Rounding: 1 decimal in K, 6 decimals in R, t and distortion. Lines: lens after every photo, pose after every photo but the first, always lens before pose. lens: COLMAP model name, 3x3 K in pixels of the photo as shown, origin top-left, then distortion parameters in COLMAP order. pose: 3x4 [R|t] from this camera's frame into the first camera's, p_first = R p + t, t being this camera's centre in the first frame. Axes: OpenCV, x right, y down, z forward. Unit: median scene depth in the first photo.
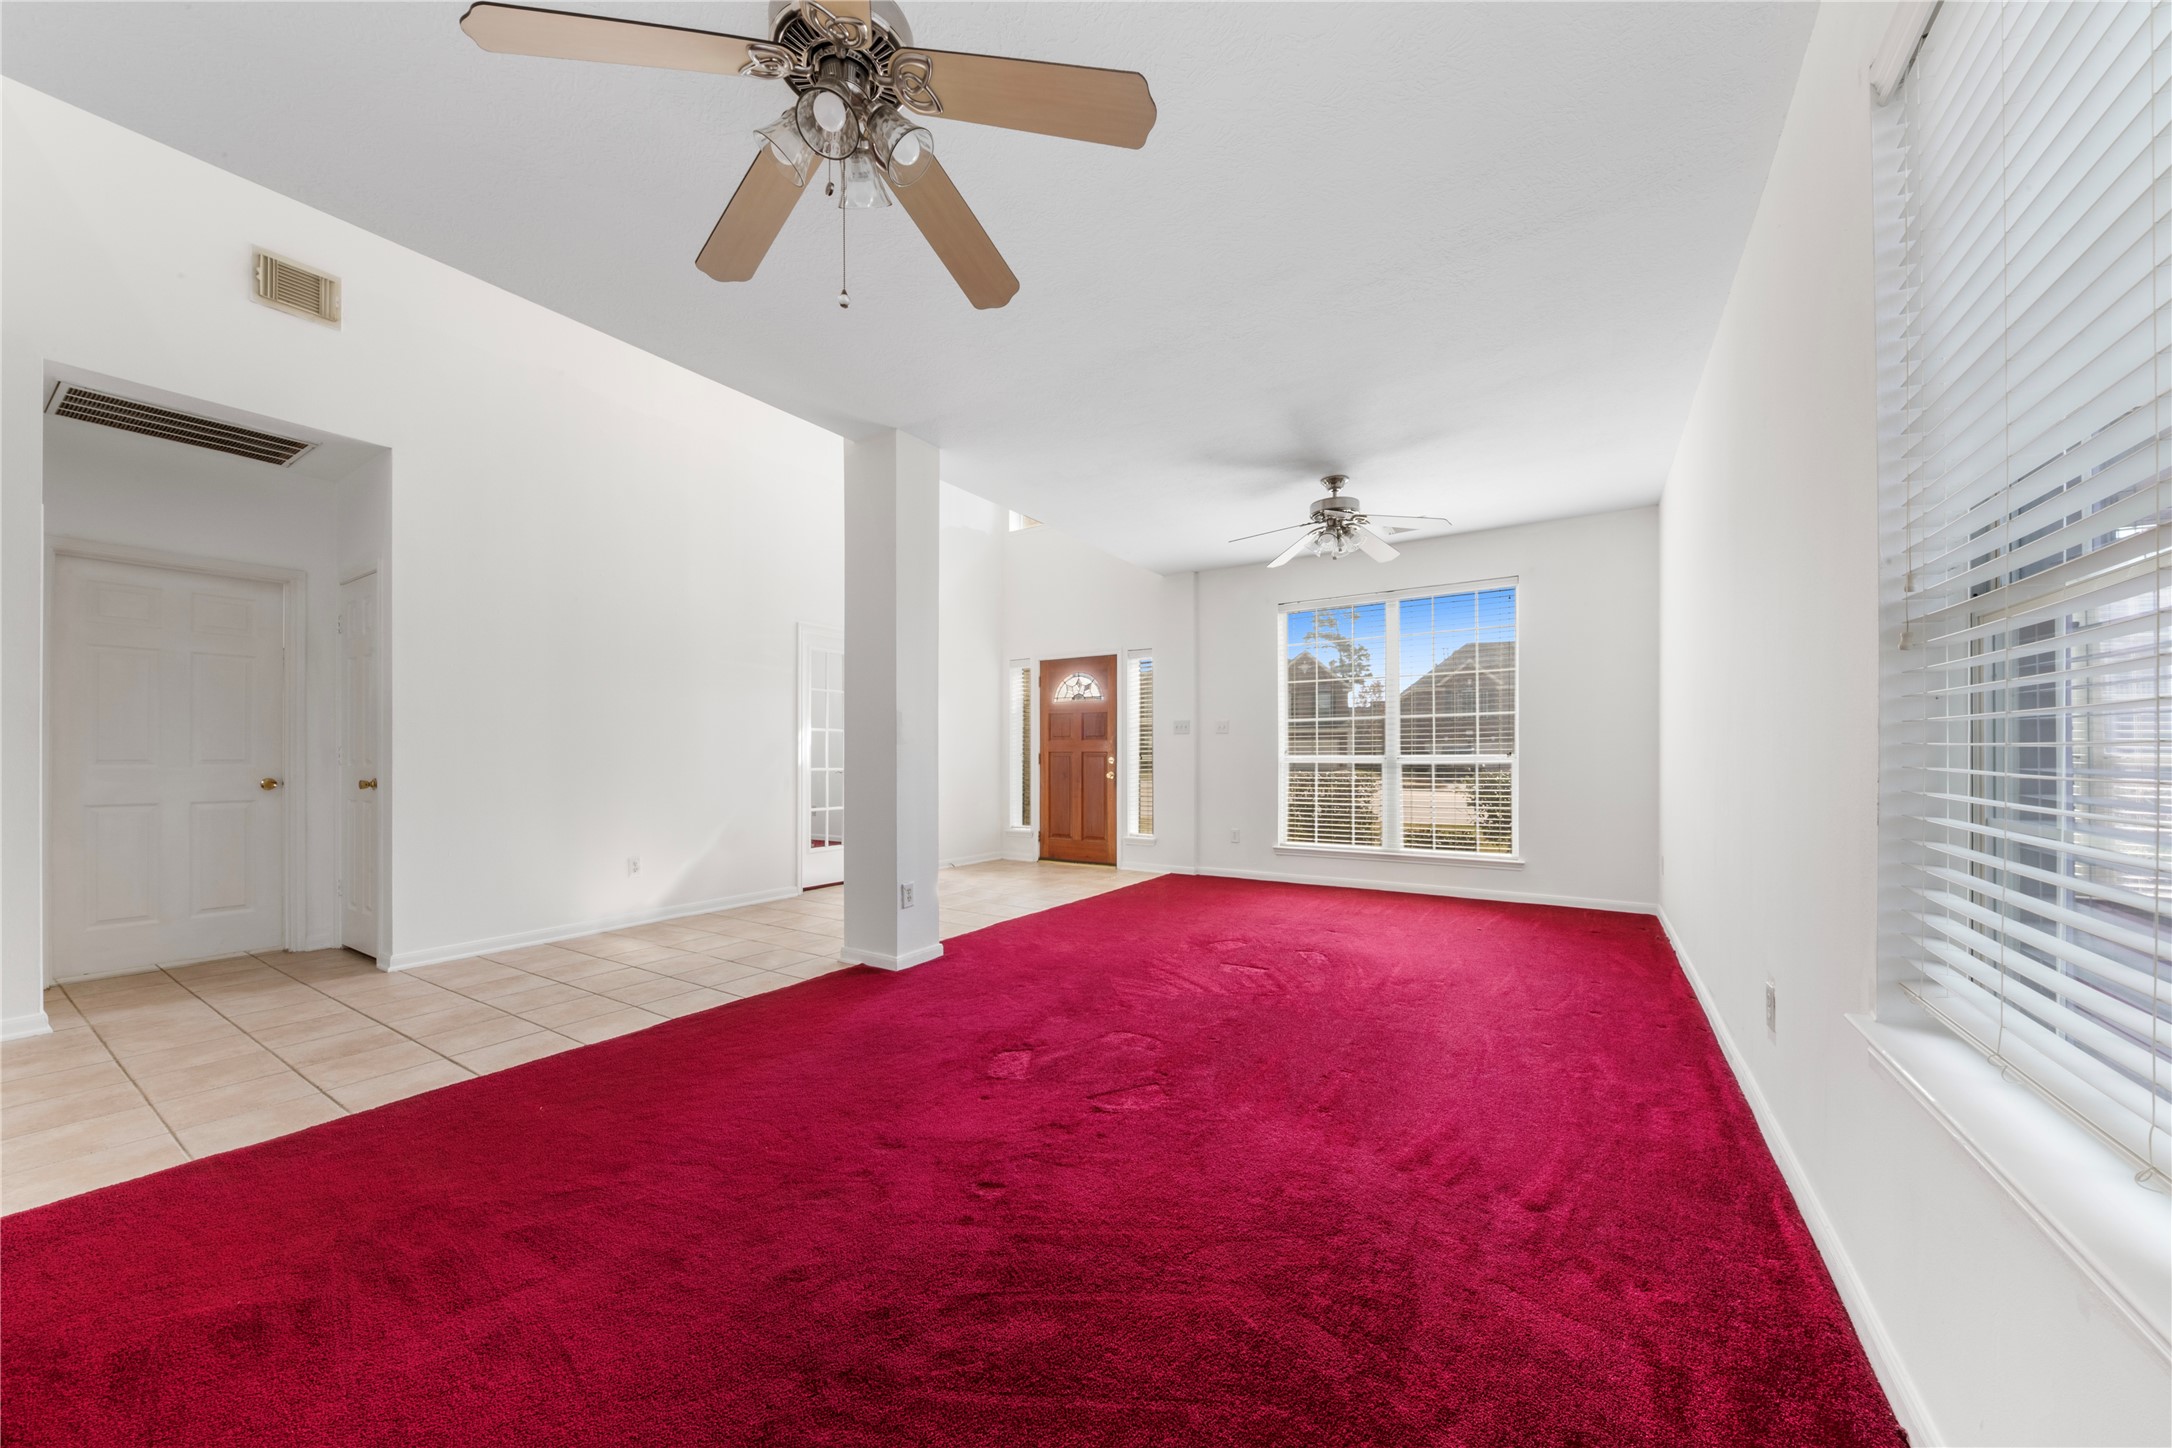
lens RADIAL K [[775.4, 0, 1092.8], [0, 775.4, 753.4], [0, 0, 1]] dist [0.000572, -0.000012]
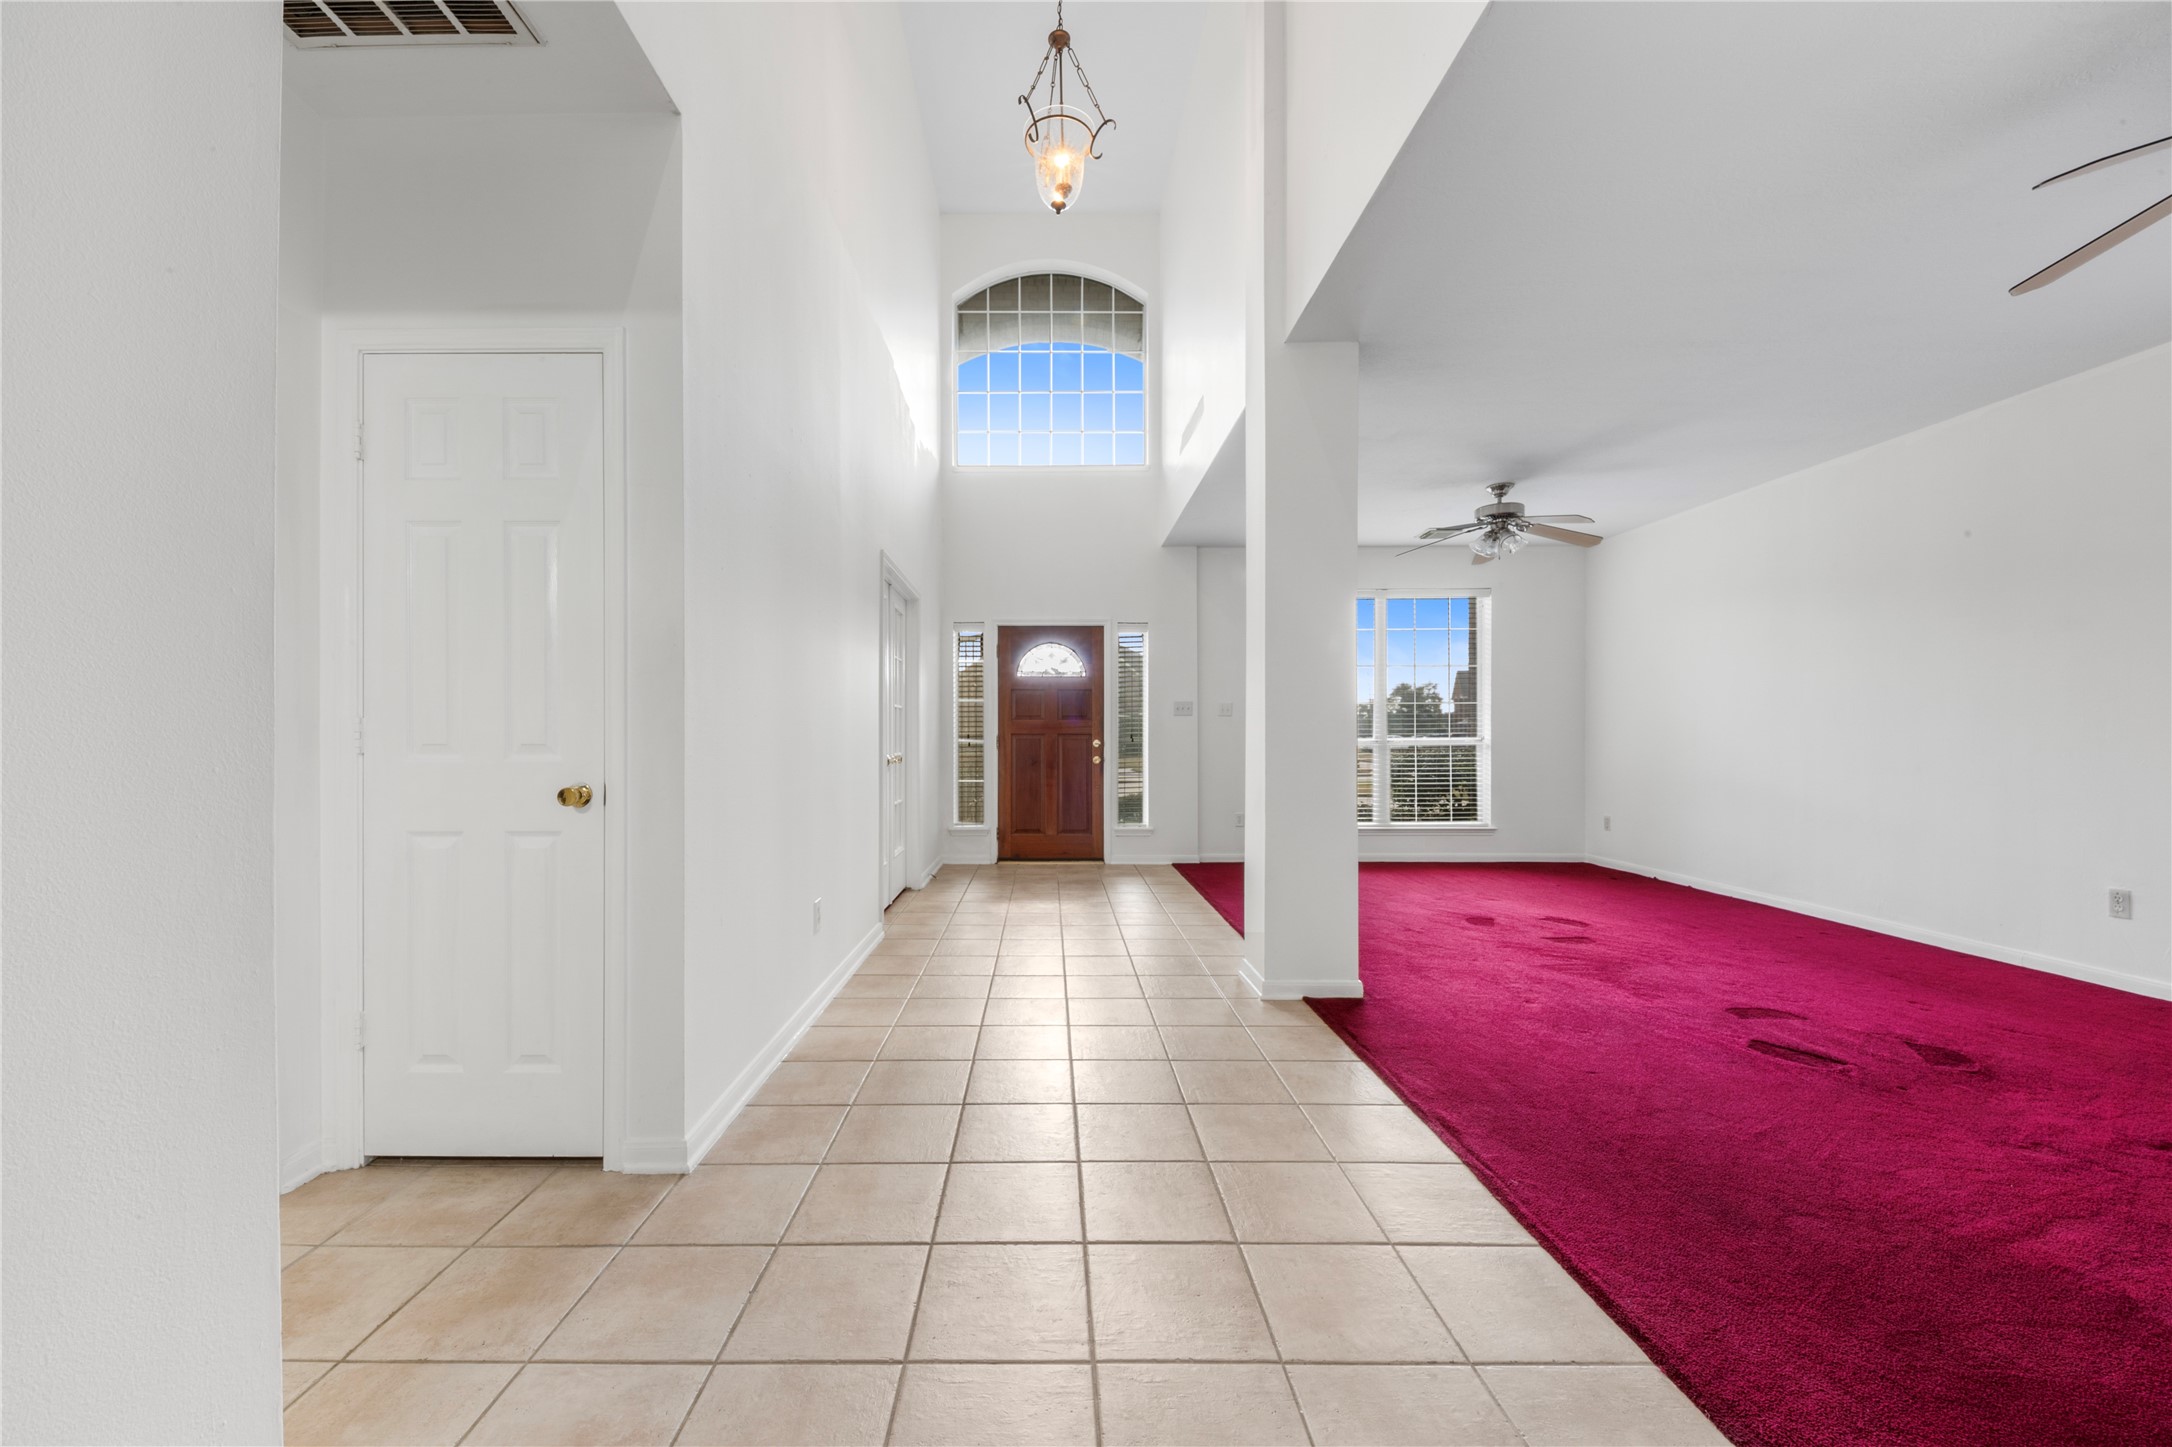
lens RADIAL K [[810.9, 0, 1072.8], [0, 810.9, 729.8], [0, 0, 1]] dist [0.000979, -0.005857]
pose [[0.843607, 0.006672, 0.536920, -0.503264], [-0.002638, 0.999962, -0.008281, 0.001190], [-0.536955, 0.005570, 0.843593, 0.221513]]
